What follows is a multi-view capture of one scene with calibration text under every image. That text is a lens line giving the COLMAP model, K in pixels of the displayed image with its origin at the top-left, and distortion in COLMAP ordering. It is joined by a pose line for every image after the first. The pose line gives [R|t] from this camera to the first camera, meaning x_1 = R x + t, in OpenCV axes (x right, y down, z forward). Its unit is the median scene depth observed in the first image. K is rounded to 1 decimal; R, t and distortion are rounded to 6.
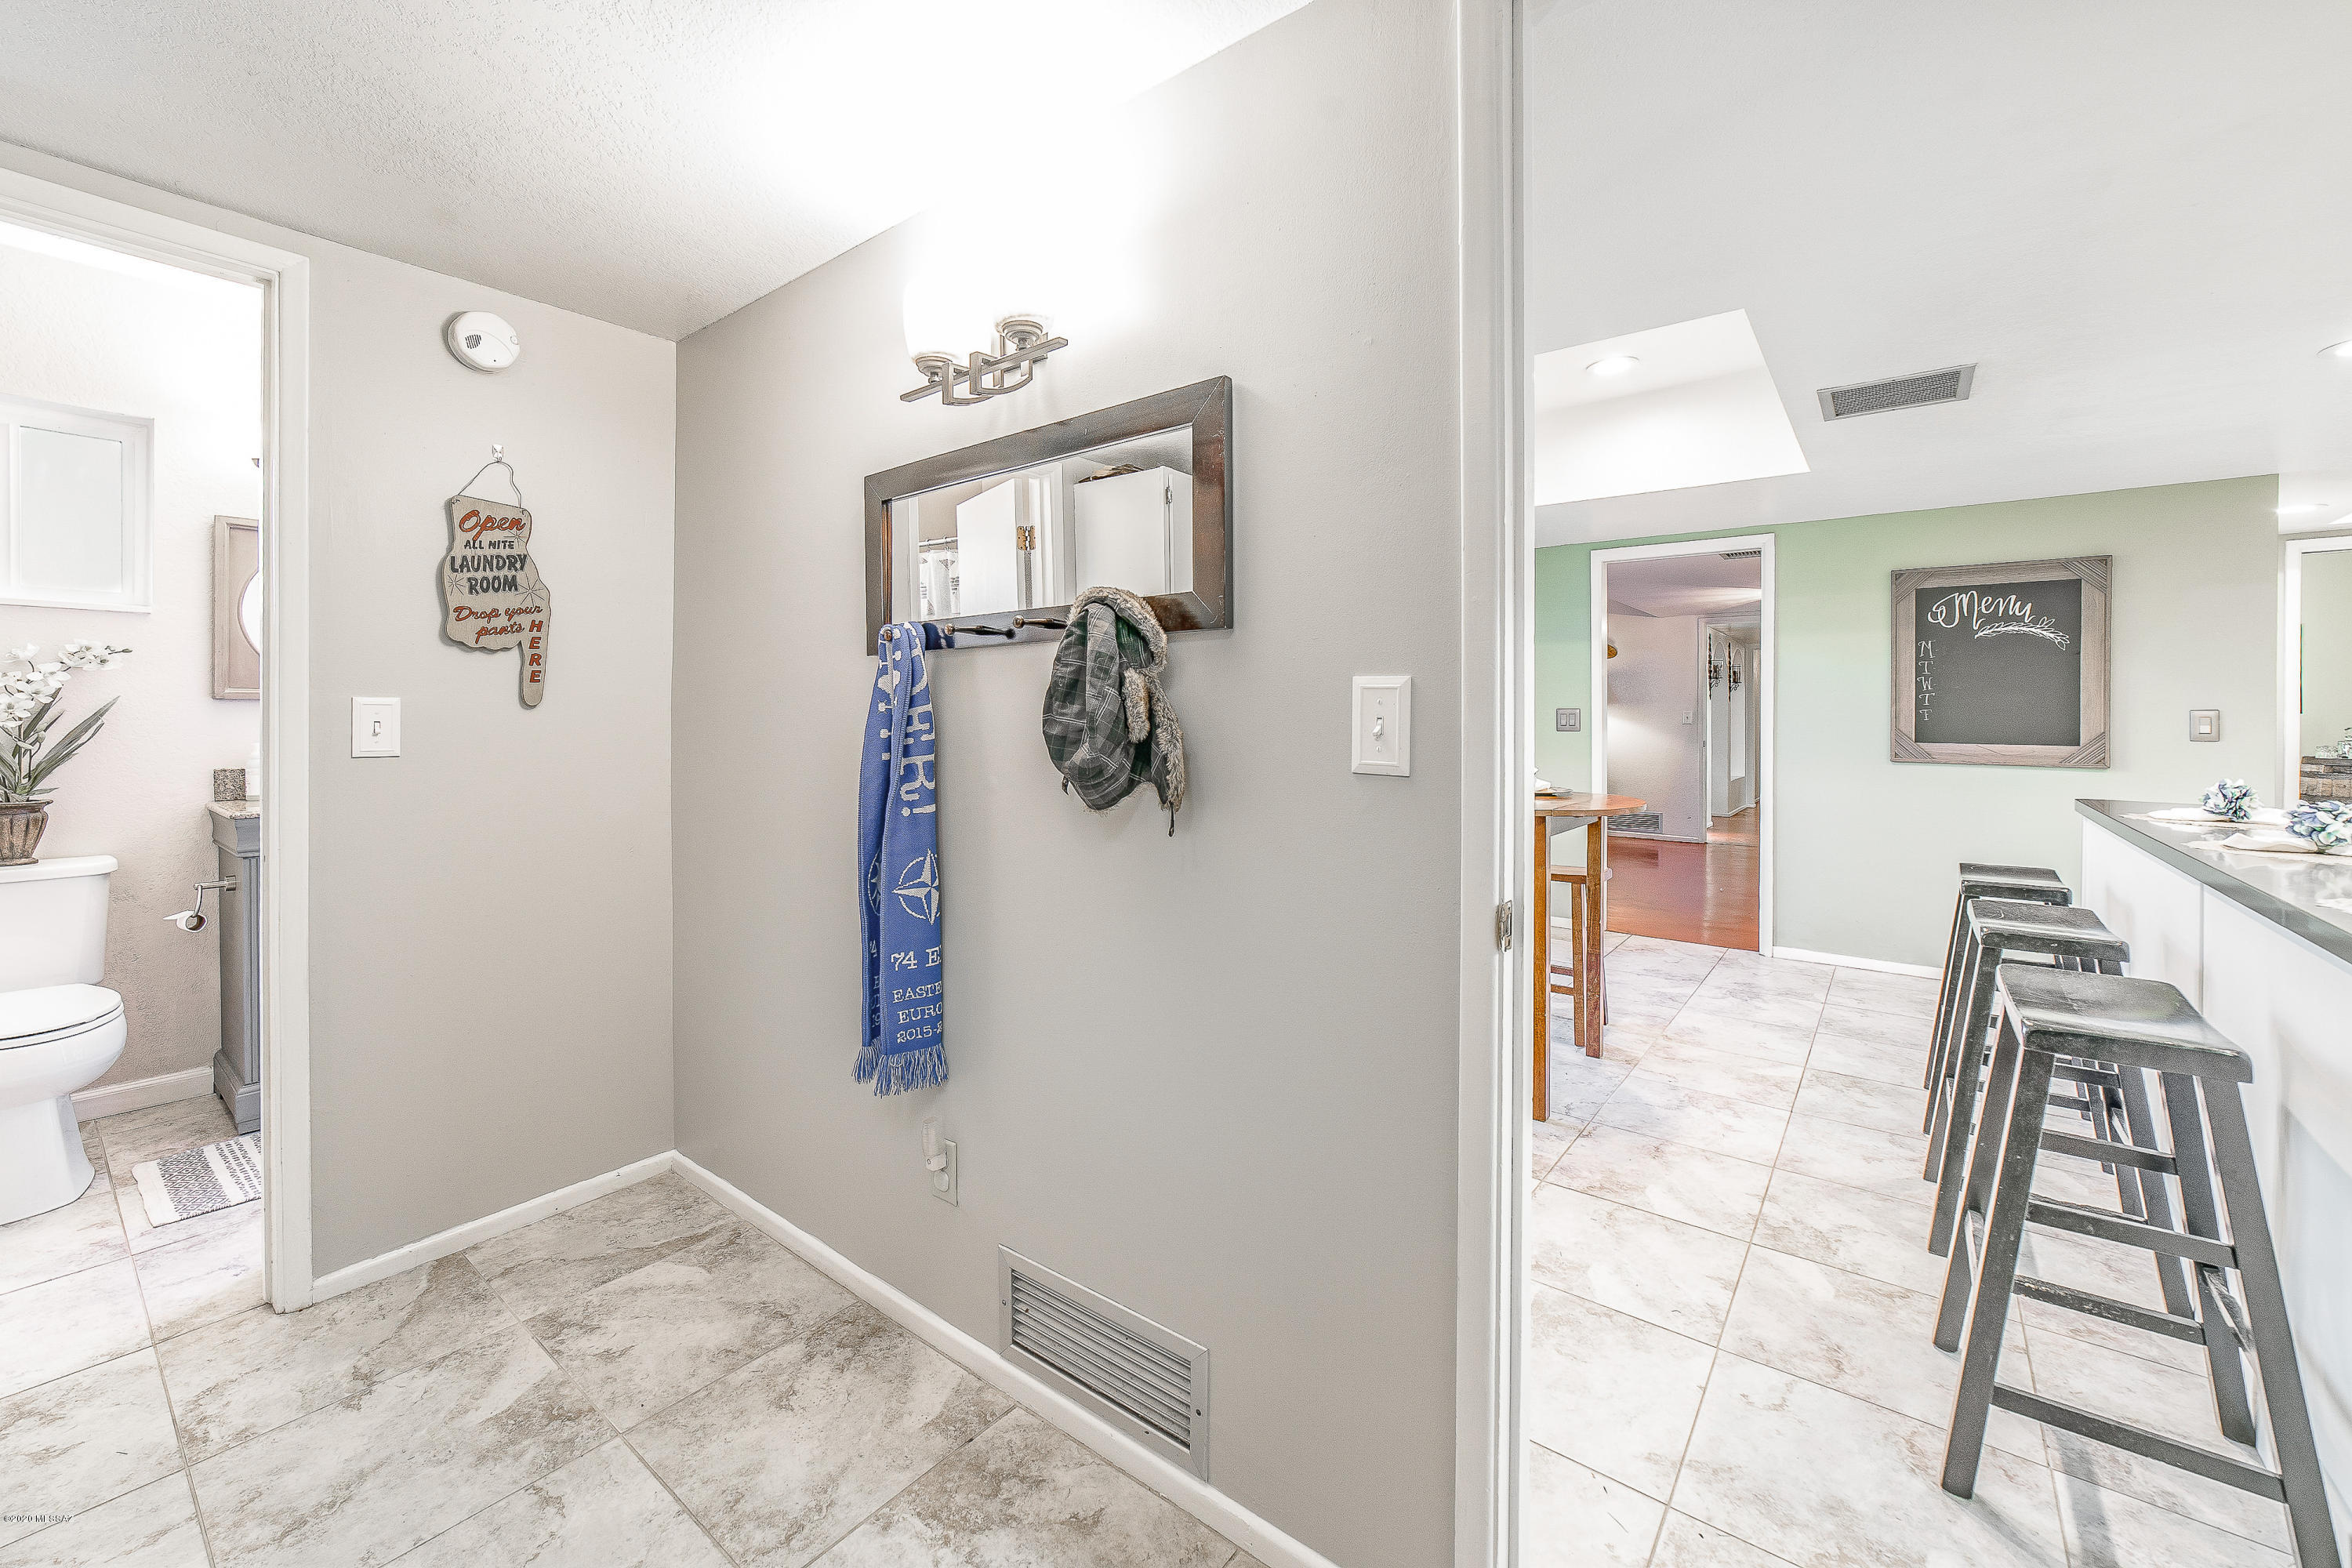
lens RADIAL K [[937.9, 0, 1166.8], [0, 937.9, 715.4], [0, 0, 1]] dist [-0.014813, 0.007584]
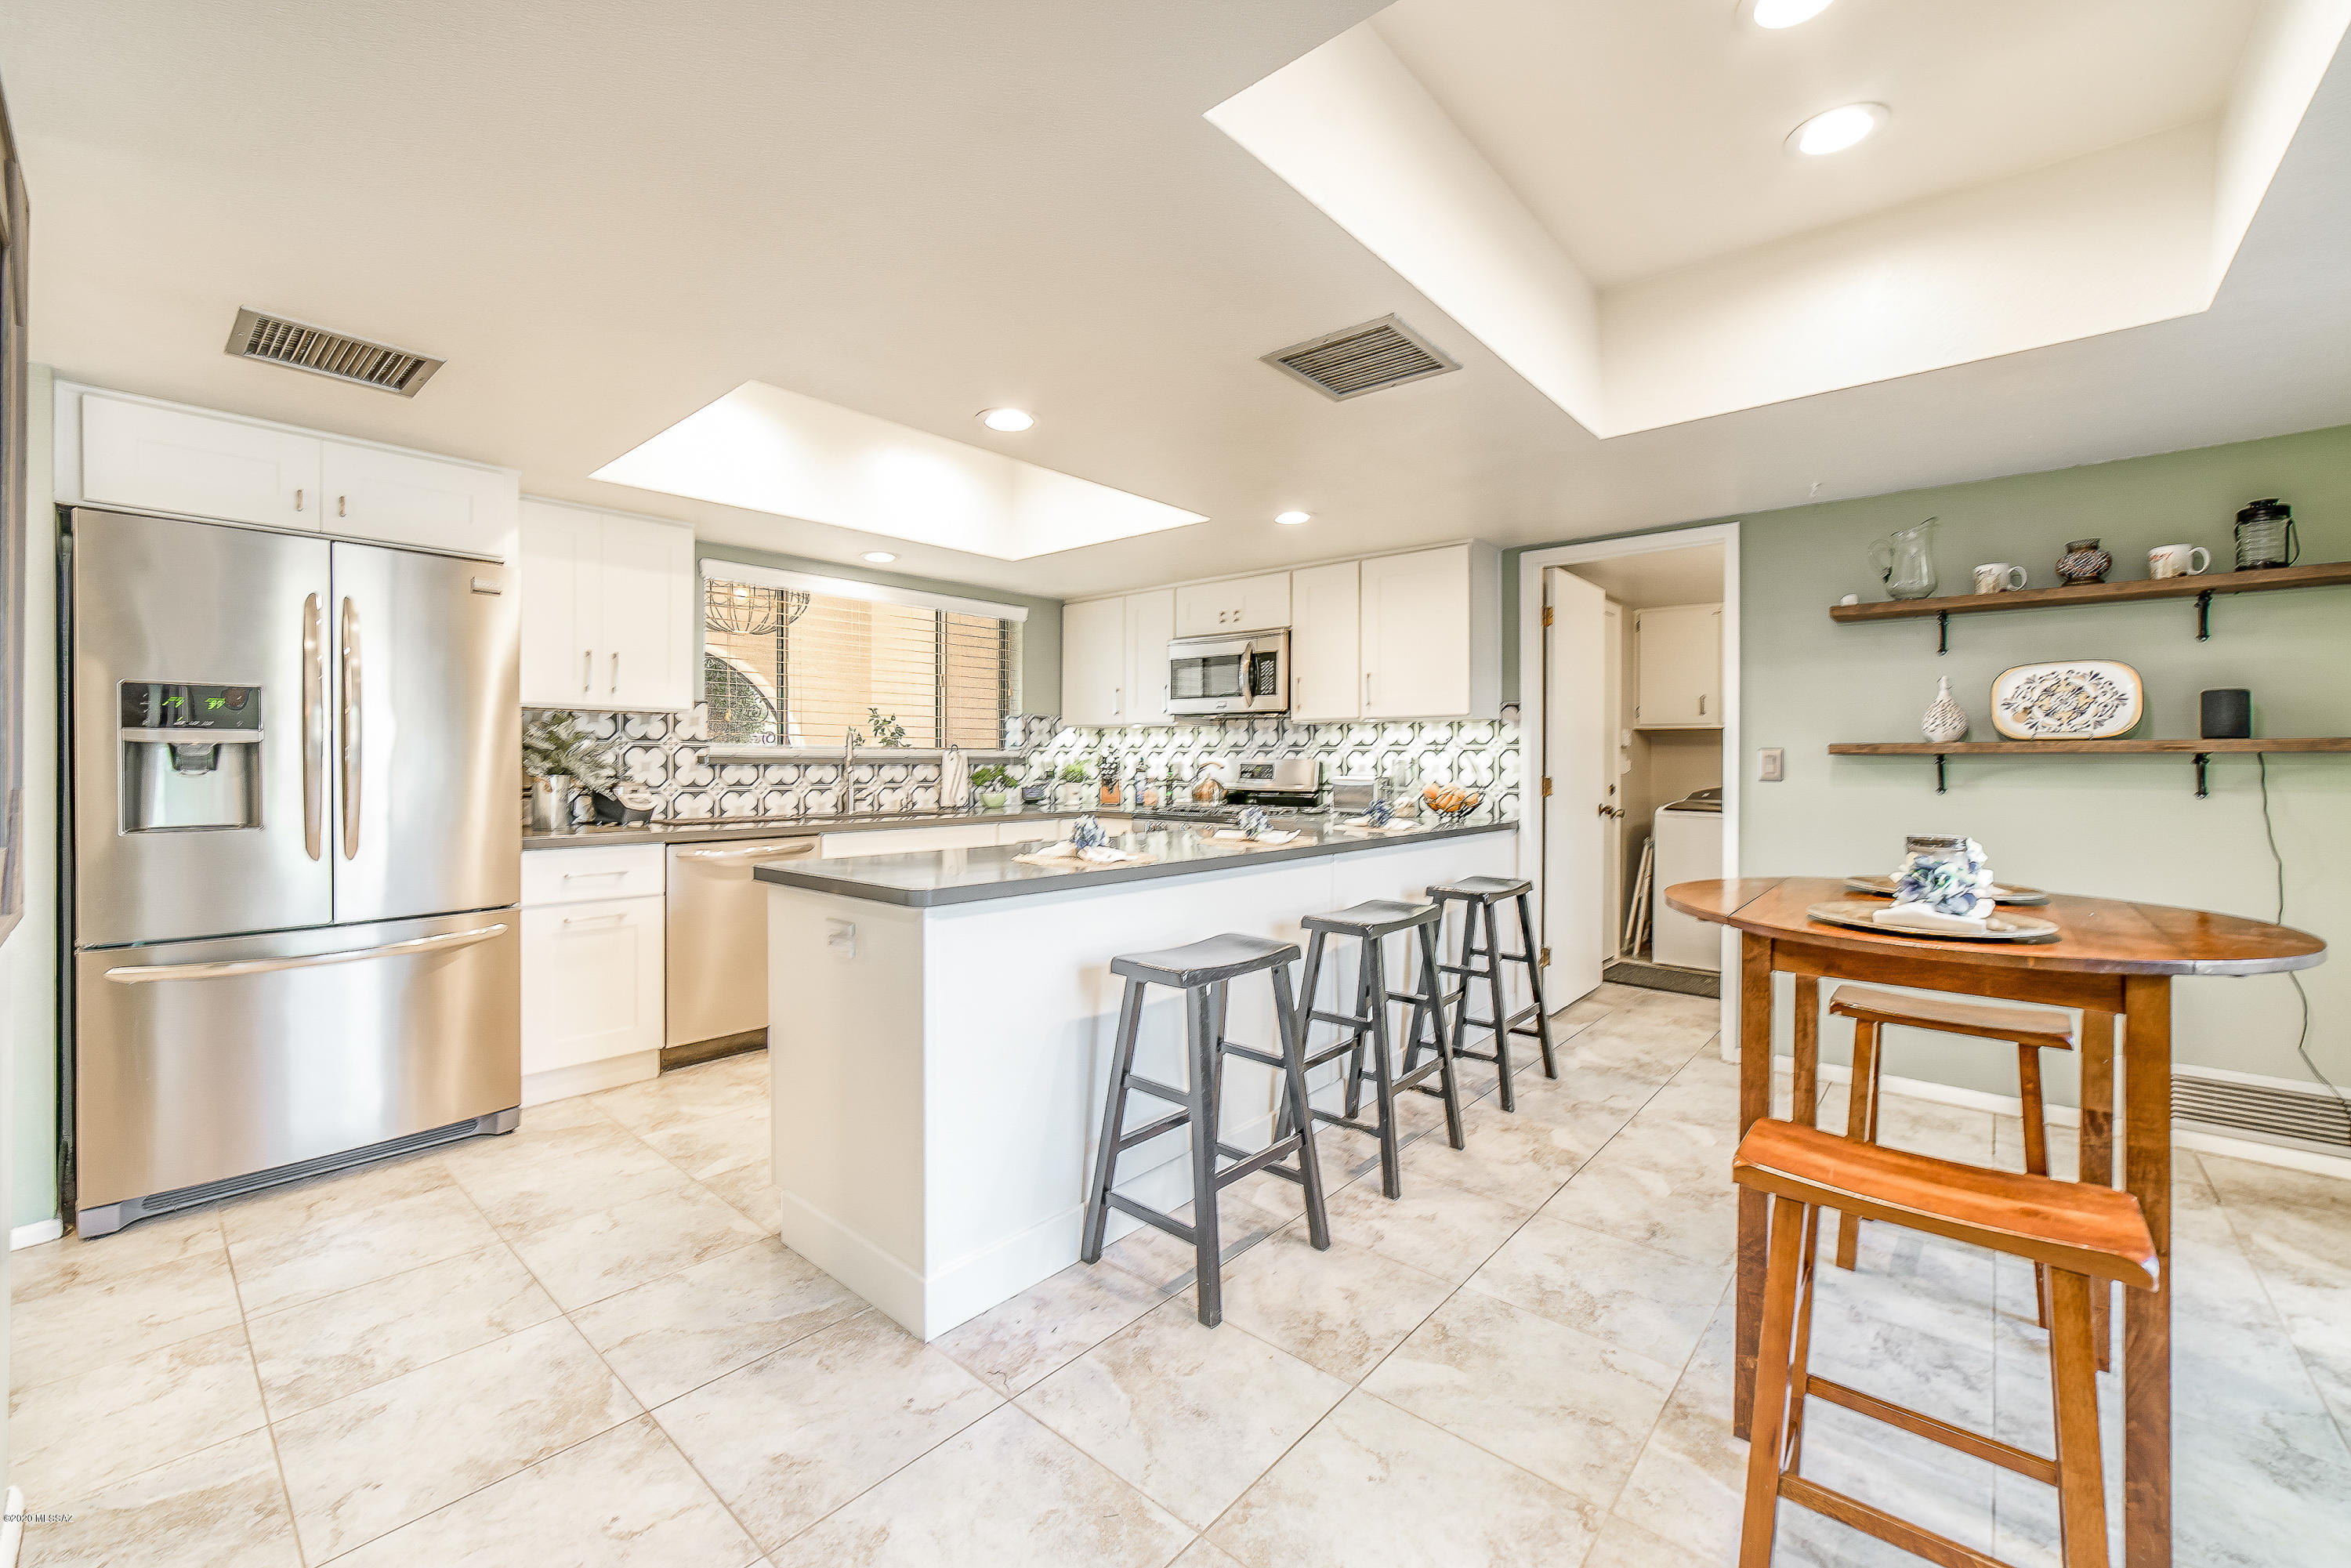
lens RADIAL K [[937.5, 0, 1168.0], [0, 937.5, 771.9], [0, 0, 1]] dist [-0.014813, 0.007584]
pose [[-0.998500, -0.008932, 0.054019, 0.602126], [-0.008246, 0.999883, 0.012919, 0.003288], [-0.054128, 0.012454, -0.998456, 1.217257]]
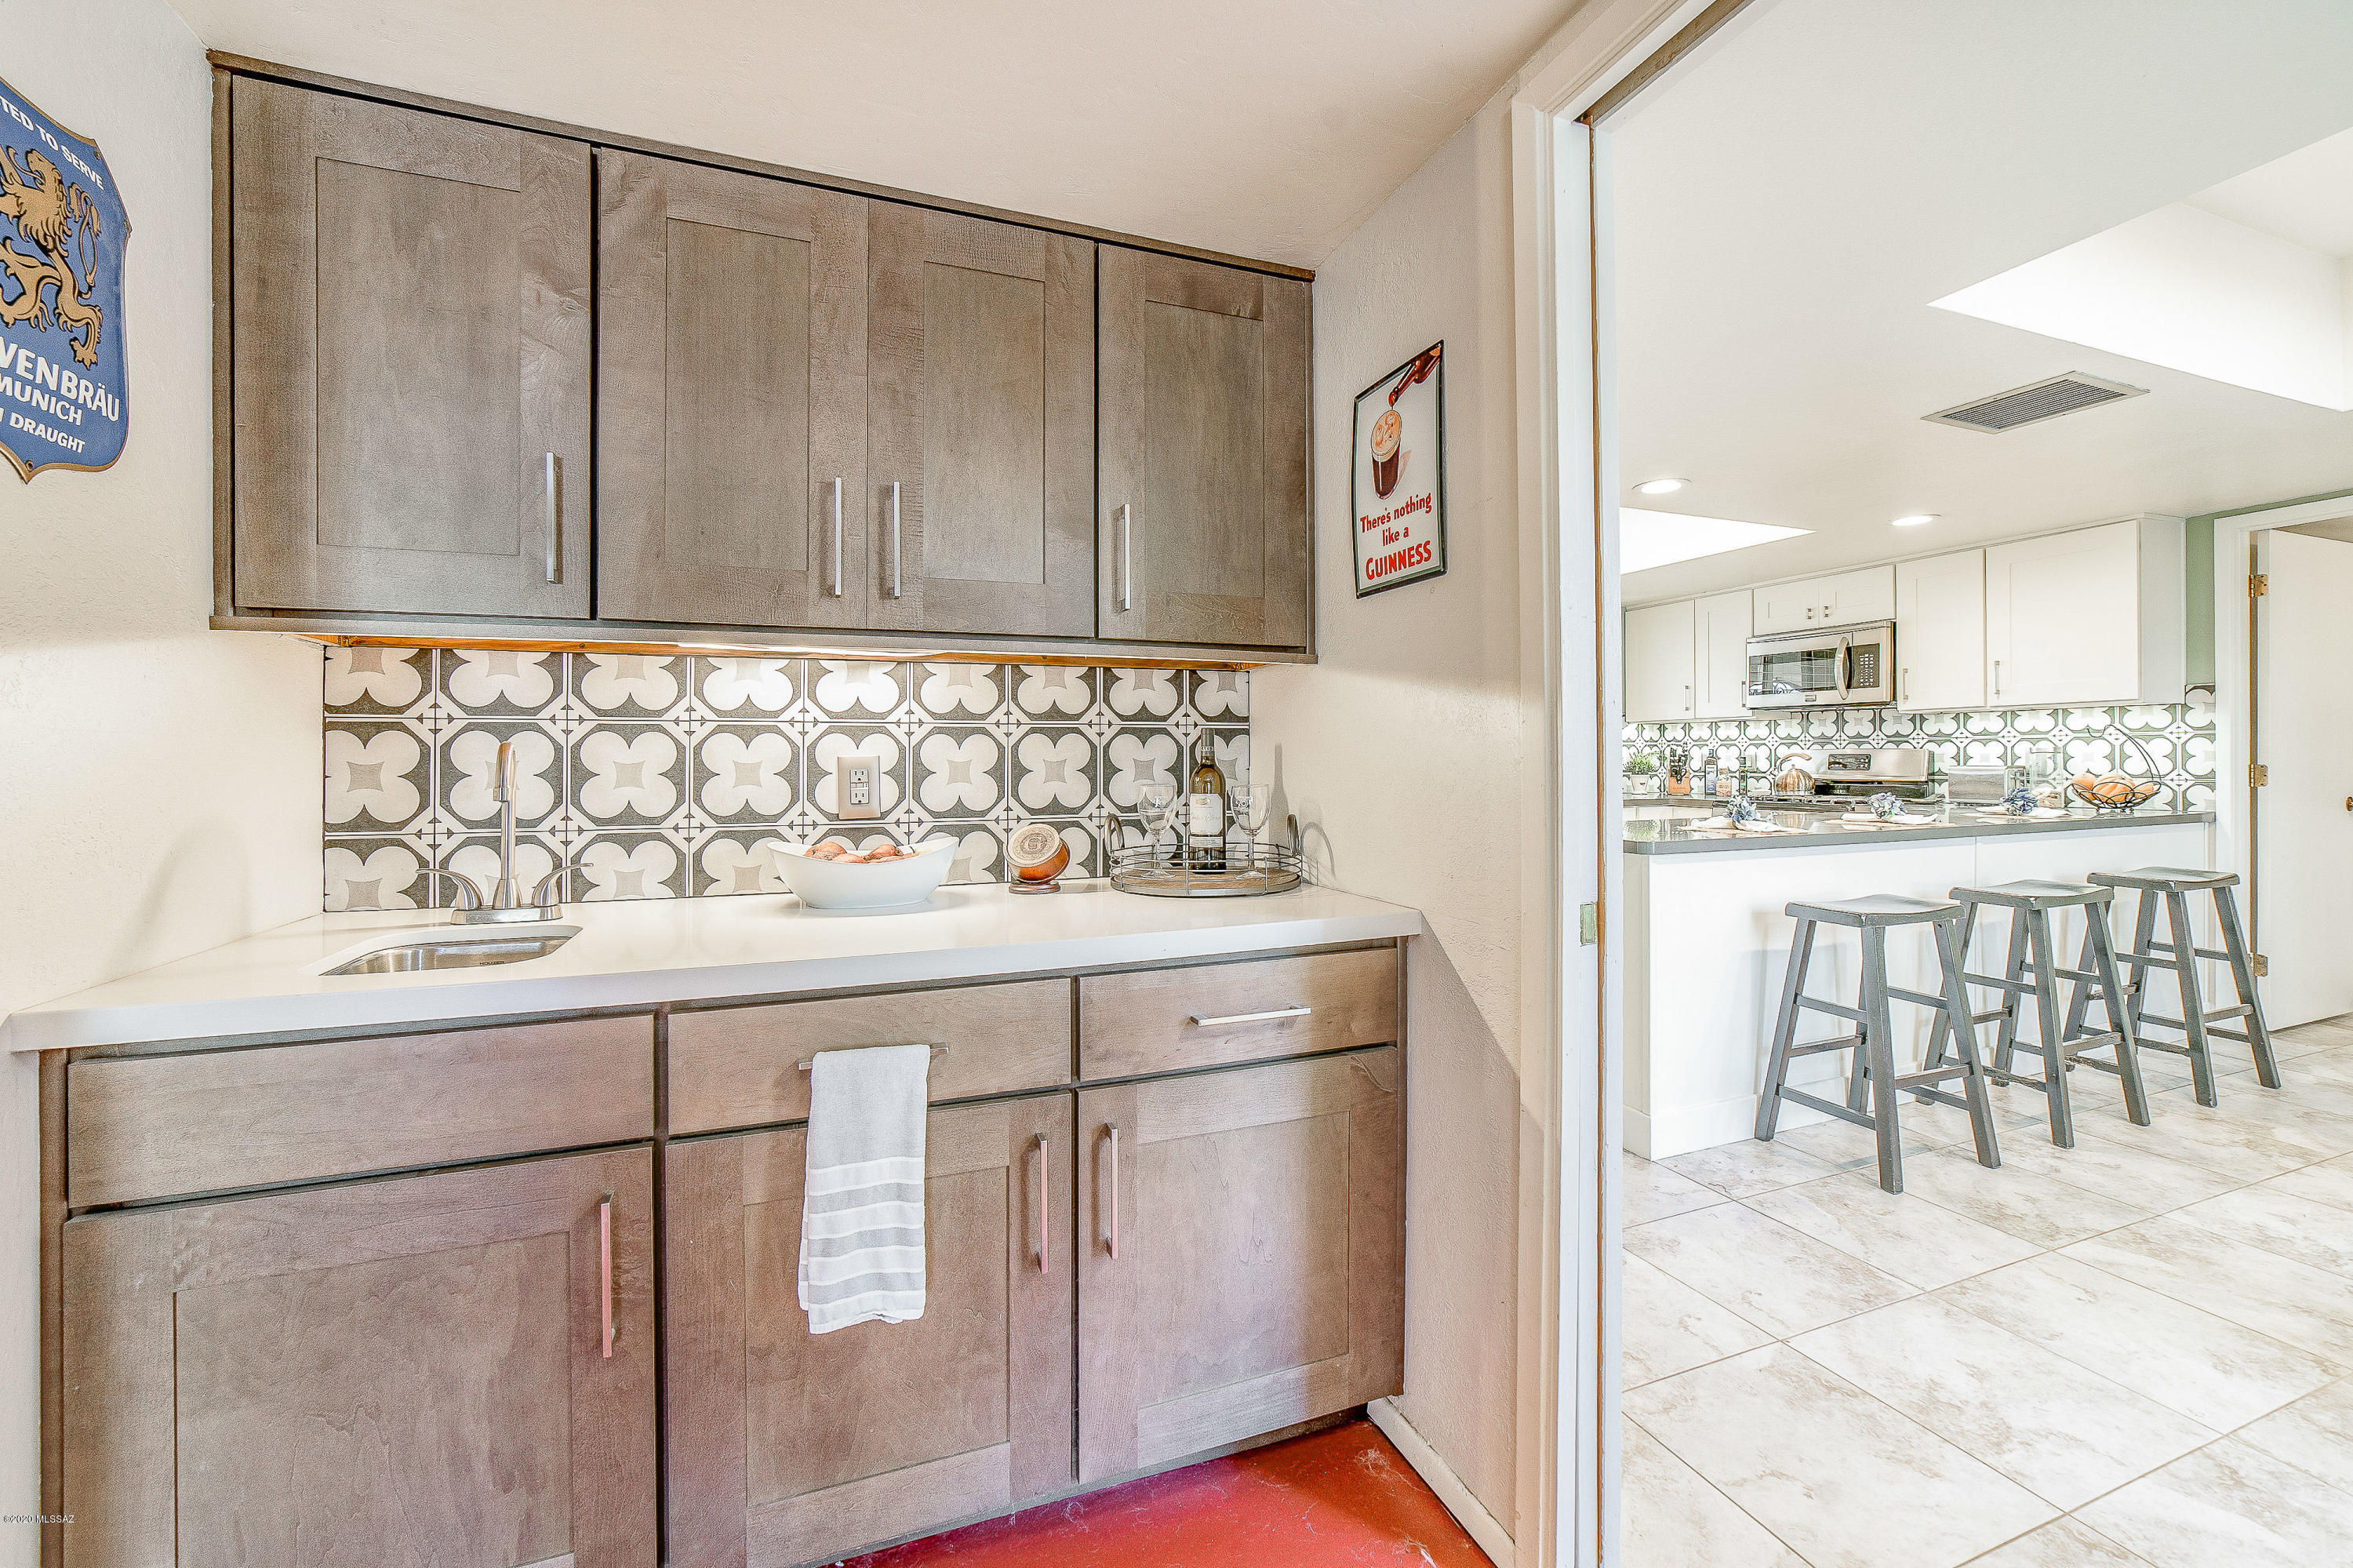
lens RADIAL K [[938.3, 0, 1179.9], [0, 938.3, 760.8], [0, 0, 1]] dist [-0.014813, 0.007584]
pose [[-0.865316, -0.000561, 0.501226, 0.702210], [0.002718, 0.999979, 0.005810, 0.006303], [-0.501219, 0.006390, -0.865297, 1.501202]]
